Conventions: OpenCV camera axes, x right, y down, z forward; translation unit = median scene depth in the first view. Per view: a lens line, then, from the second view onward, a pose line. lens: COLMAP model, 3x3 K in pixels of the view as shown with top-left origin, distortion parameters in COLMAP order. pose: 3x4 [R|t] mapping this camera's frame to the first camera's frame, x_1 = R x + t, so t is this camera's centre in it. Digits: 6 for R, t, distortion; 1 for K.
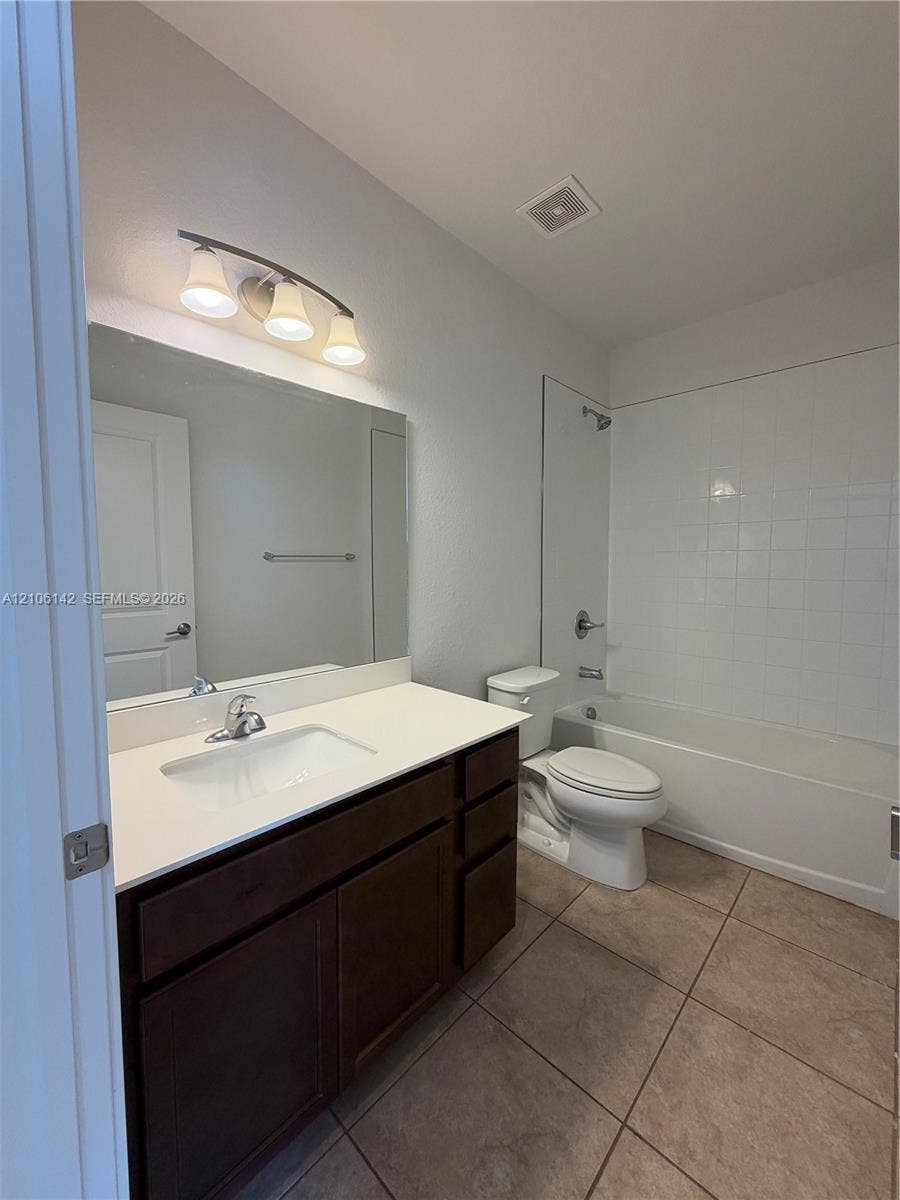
lens RADIAL K [[478.2, 0, 445.3], [0, 478.2, 597.8], [0, 0, 1]] dist [-0.006620, 0.001692]
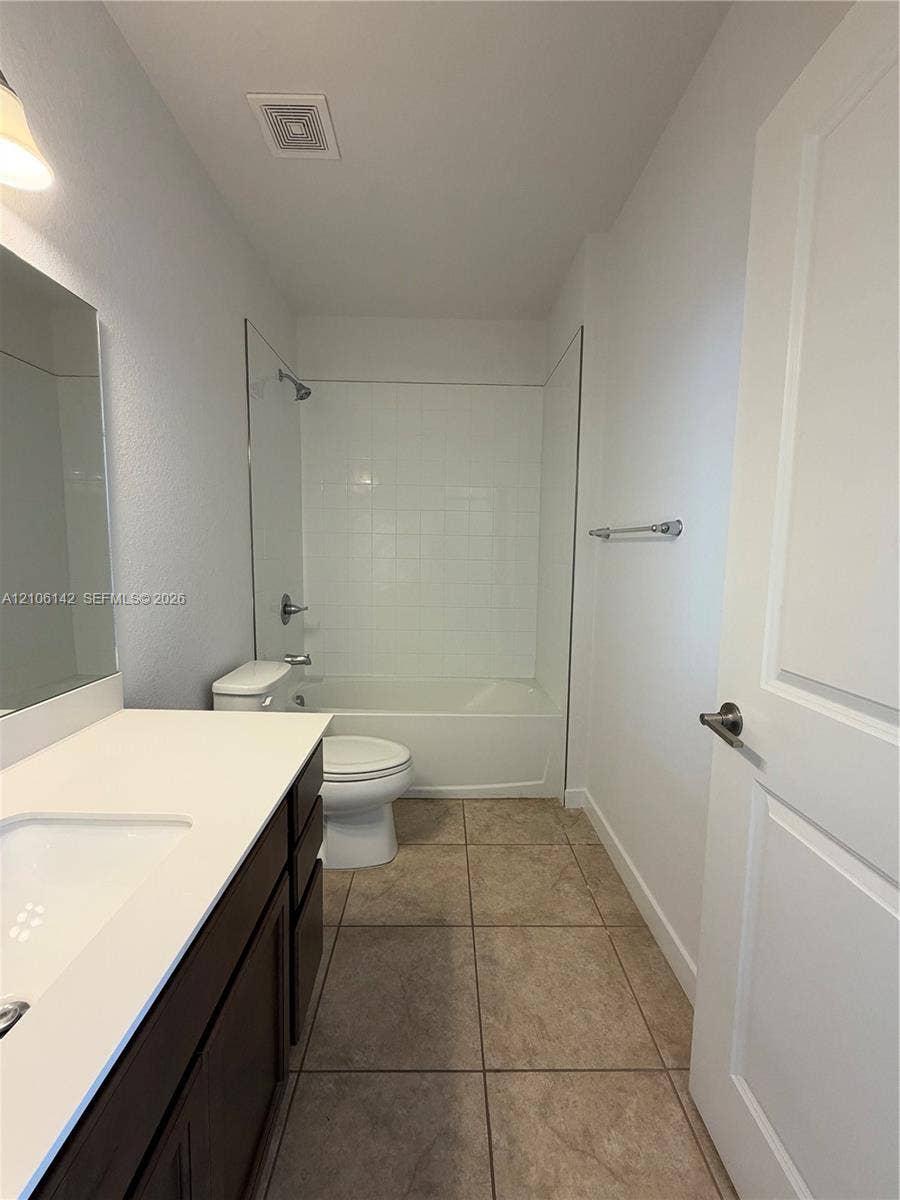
lens RADIAL K [[478.2, 0, 447.7], [0, 478.2, 598.5], [0, 0, 1]] dist [-0.006620, 0.001692]
pose [[0.710666, -0.059387, 0.701019, -0.217261], [0.032236, 0.998133, 0.051878, -0.004268], [-0.702791, -0.014270, 0.711253, 0.186522]]
